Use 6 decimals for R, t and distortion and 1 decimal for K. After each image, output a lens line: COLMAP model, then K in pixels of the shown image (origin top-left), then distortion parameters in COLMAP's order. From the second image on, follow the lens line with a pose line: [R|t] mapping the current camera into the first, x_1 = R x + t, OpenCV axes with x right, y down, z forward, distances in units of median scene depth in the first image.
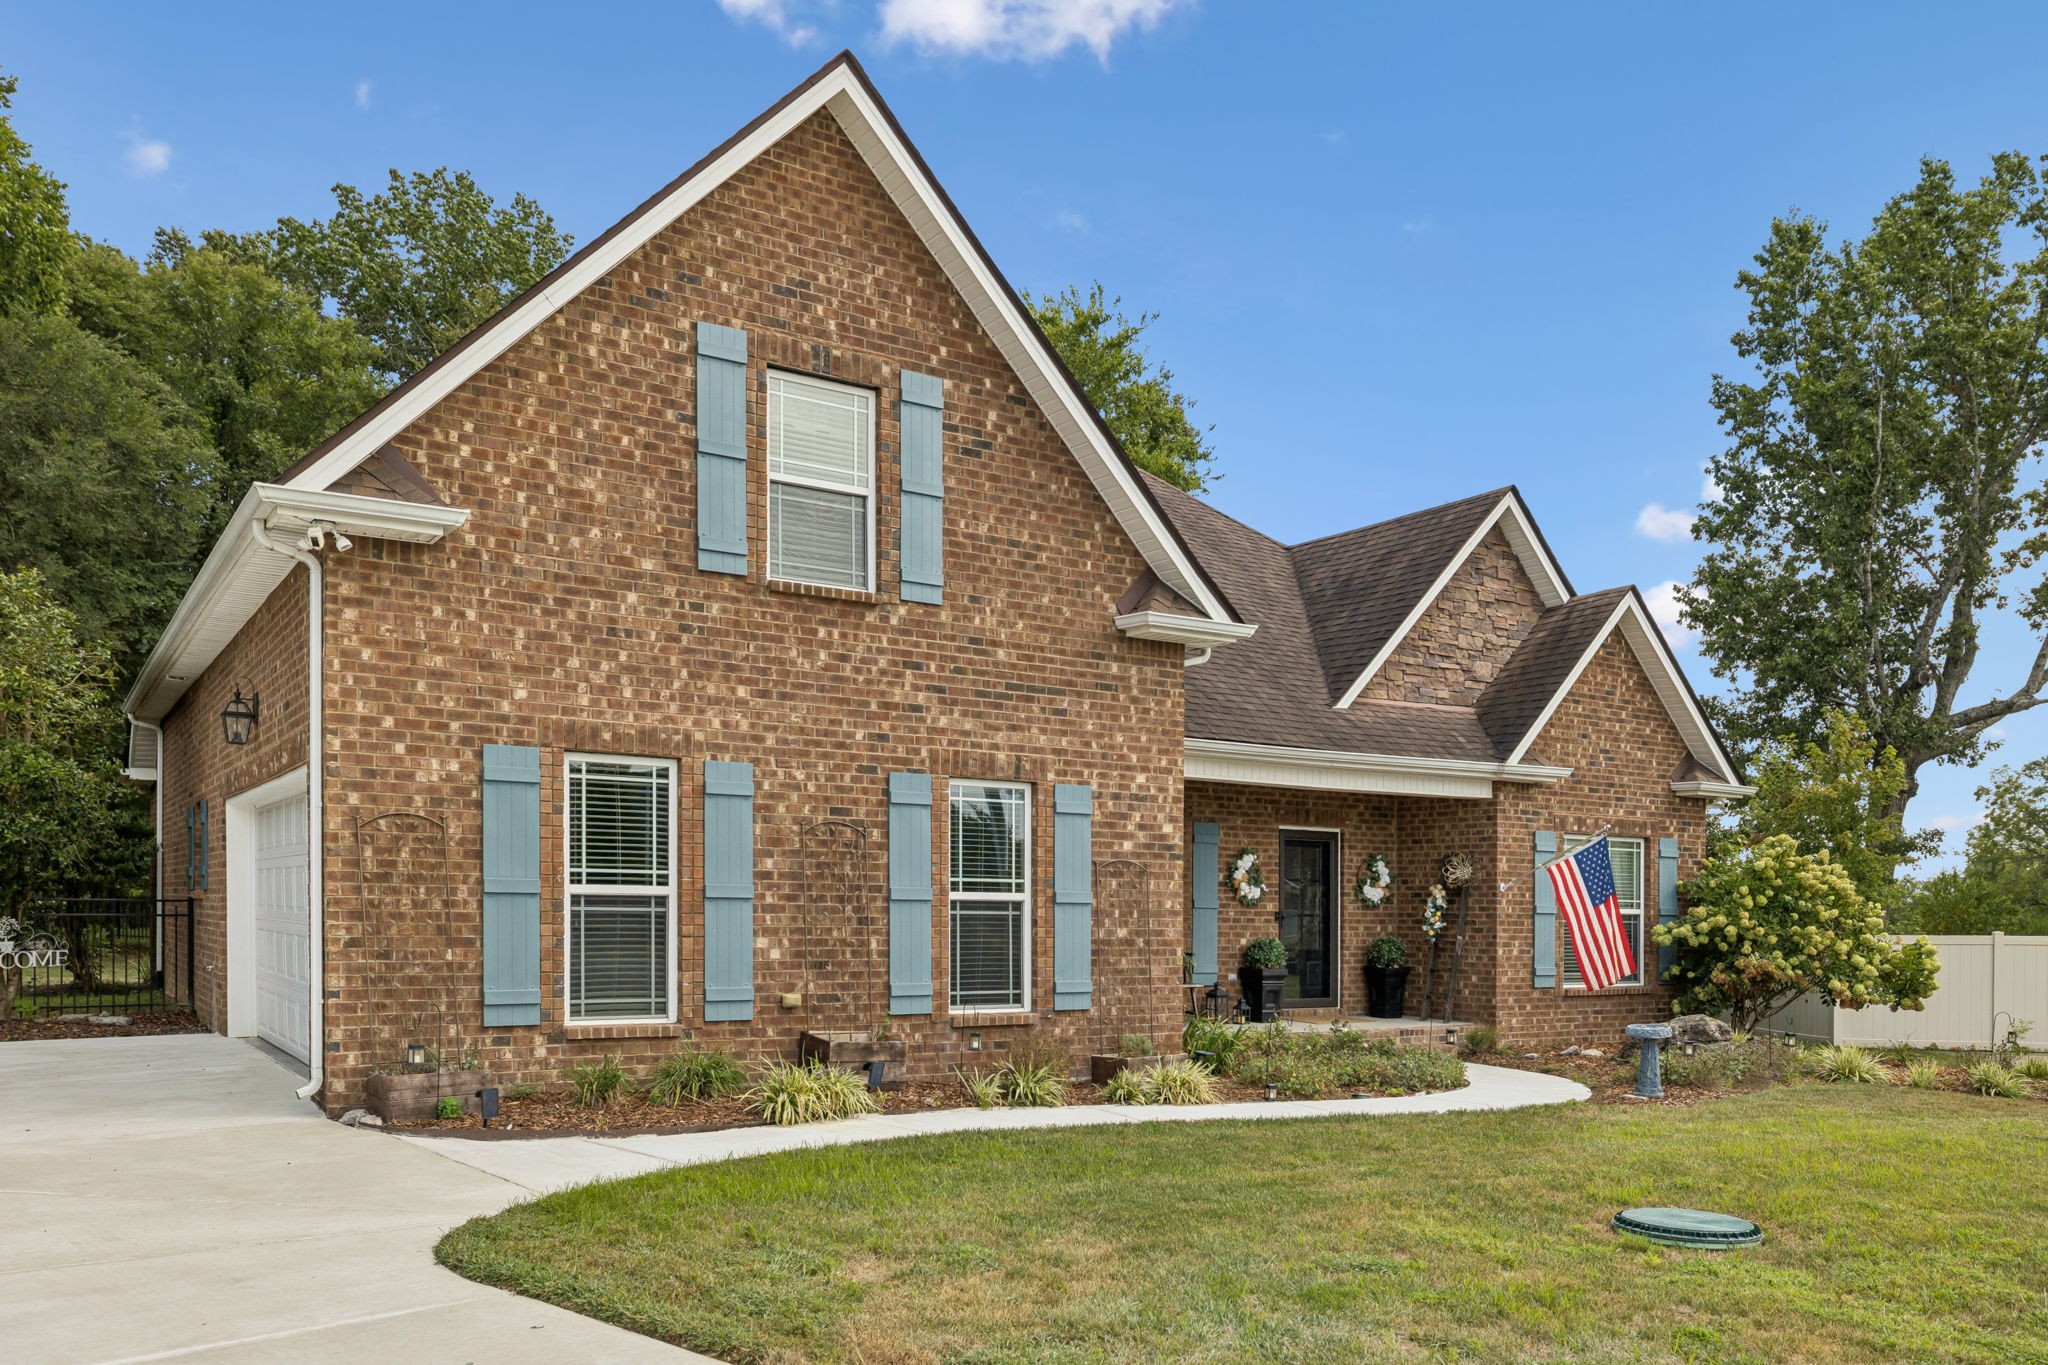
lens RADIAL K [[876.2, 0, 1022.2], [0, 876.2, 648.0], [0, 0, 1]] dist [-0.000841, 0.000004]
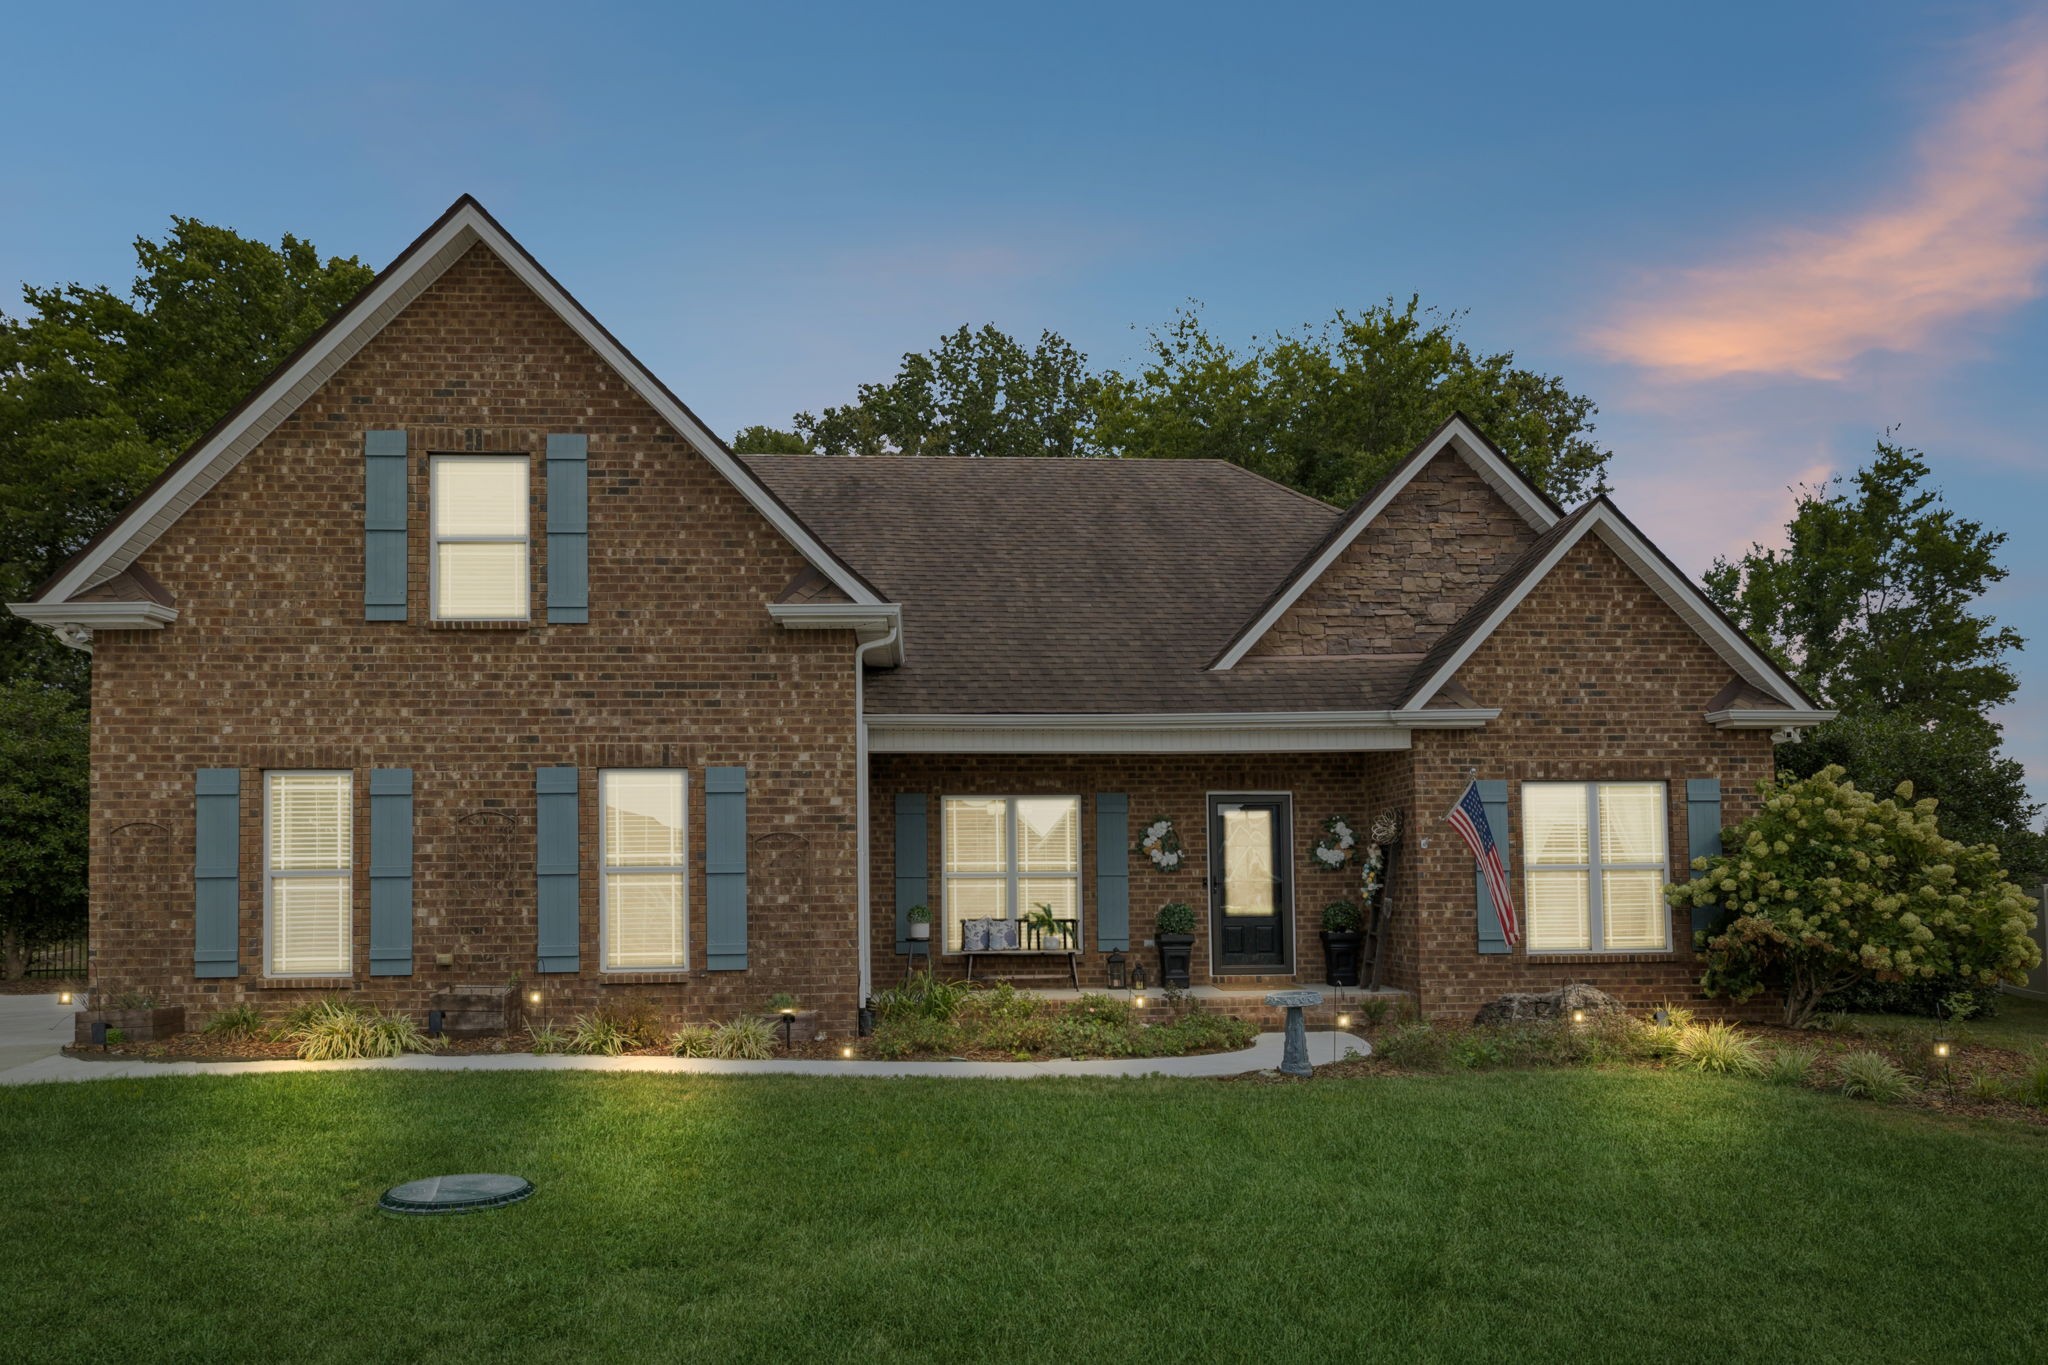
lens RADIAL K [[764.4, 0, 1024.0], [0, 764.4, 638.3], [0, 0, 1]] dist [0.000255, 0.000299]
pose [[0.946915, -0.121553, -0.297617, 0.787484], [0.114170, 0.992567, -0.042137, 0.084025], [0.300527, 0.005921, 0.953755, 0.197986]]
